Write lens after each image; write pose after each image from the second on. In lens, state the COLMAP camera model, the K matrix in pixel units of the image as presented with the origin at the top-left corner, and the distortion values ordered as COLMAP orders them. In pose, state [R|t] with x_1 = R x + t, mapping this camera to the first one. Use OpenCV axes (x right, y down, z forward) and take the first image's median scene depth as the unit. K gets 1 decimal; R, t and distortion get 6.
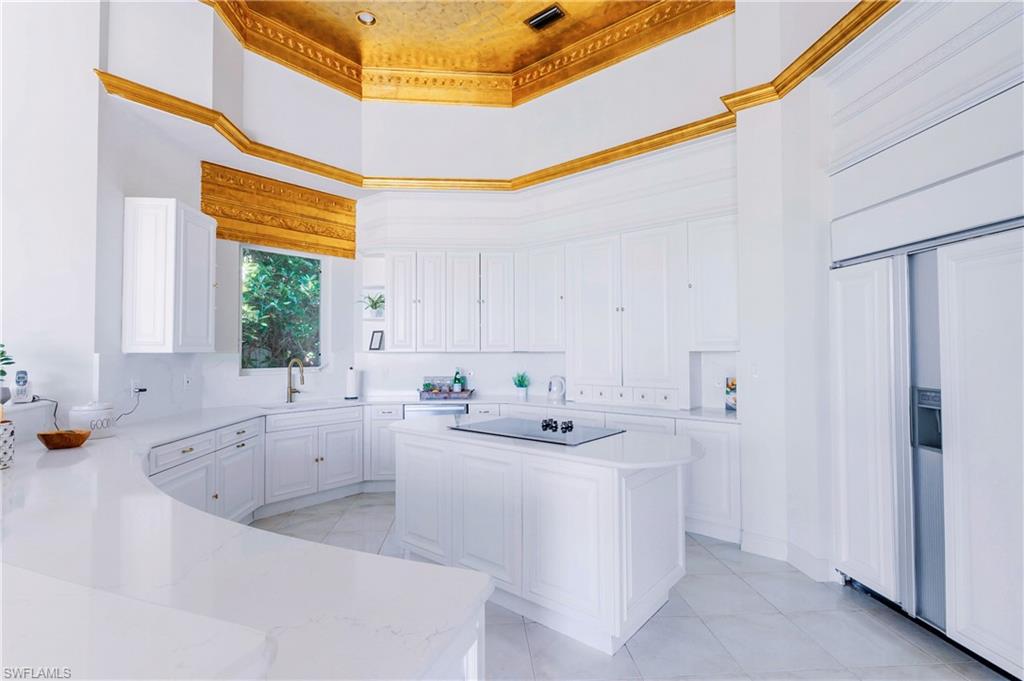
lens RADIAL K [[490.1, 0, 512.0], [0, 490.1, 340.5], [0, 0, 1]] dist [0.002129, 0.000272]
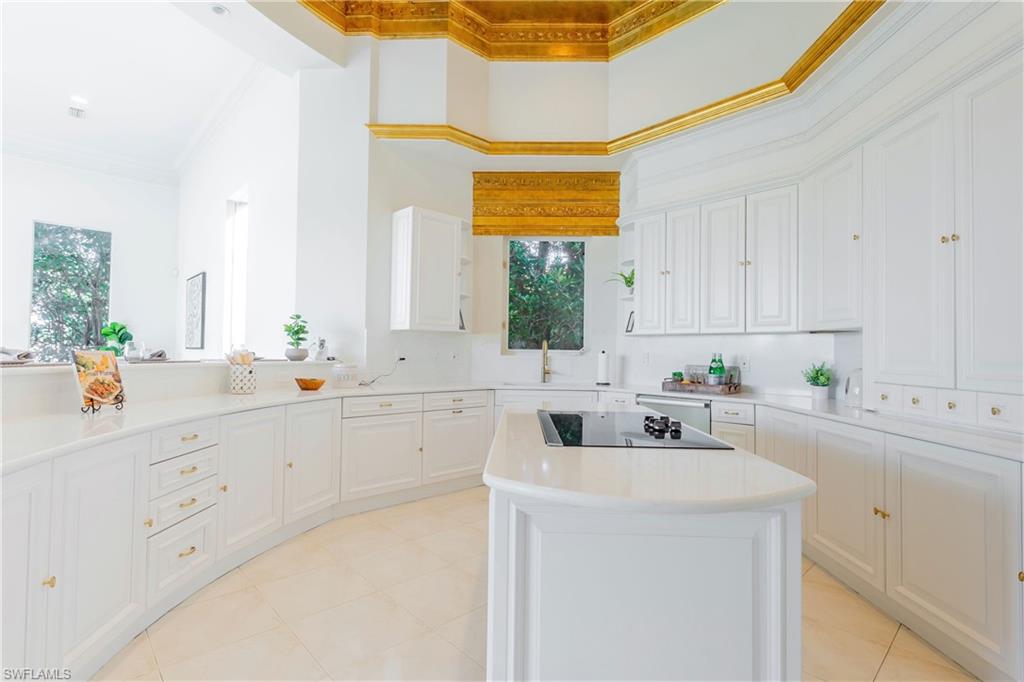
lens RADIAL K [[490.1, 0, 512.0], [0, 490.1, 341.0], [0, 0, 1]] dist [0.002129, 0.000272]
pose [[0.623241, -0.004264, -0.782018, 0.301063], [-0.000423, 0.999983, -0.005790, 0.042008], [0.782030, 0.003940, 0.623229, 0.288040]]
